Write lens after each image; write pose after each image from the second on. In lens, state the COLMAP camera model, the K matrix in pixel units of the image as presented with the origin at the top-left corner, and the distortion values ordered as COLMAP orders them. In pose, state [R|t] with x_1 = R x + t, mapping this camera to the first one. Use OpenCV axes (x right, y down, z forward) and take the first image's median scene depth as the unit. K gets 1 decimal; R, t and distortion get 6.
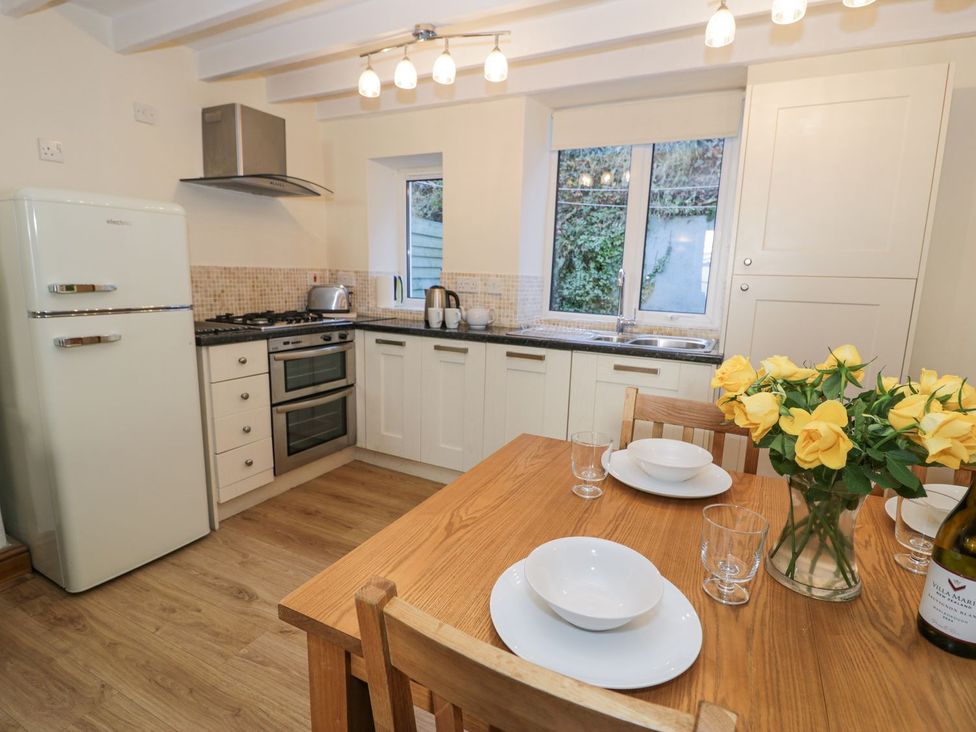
lens RADIAL K [[506.1, 0, 488.0], [0, 506.1, 366.0], [0, 0, 1]] dist [0.000810, -0.015396]
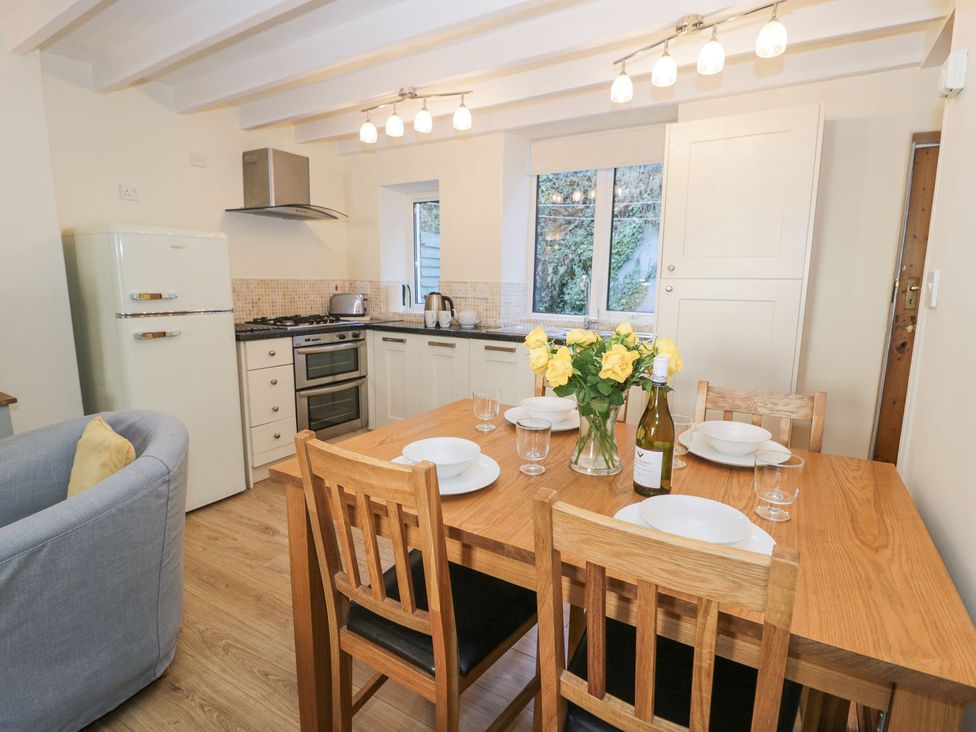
lens RADIAL K [[506.1, 0, 488.0], [0, 506.1, 366.0], [0, 0, 1]] dist [0.000810, -0.015396]
pose [[0.997163, -0.003817, -0.075176, 0.123099], [0.002604, 0.999865, -0.016227, 0.036541], [0.075228, 0.015986, 0.997038, -0.181445]]
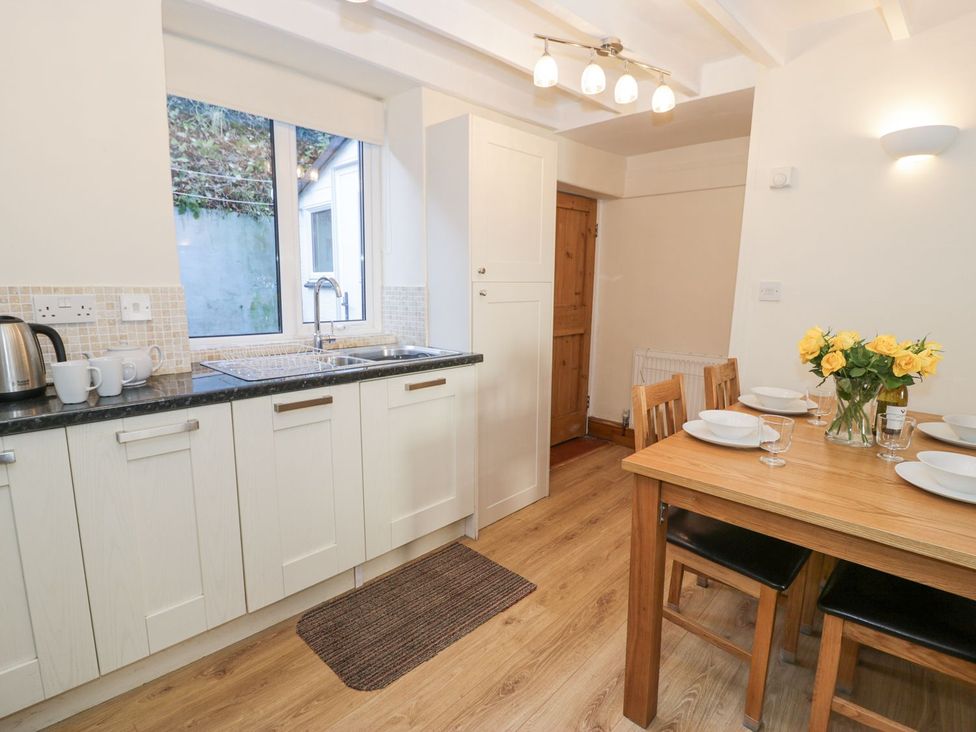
lens RADIAL K [[506.1, 0, 488.0], [0, 506.1, 366.0], [0, 0, 1]] dist [0.000810, -0.015396]
pose [[0.277833, -0.182152, 0.943202, -0.457198], [0.169873, 0.975700, 0.138390, -0.112655], [-0.945490, 0.121775, 0.302024, 0.493278]]
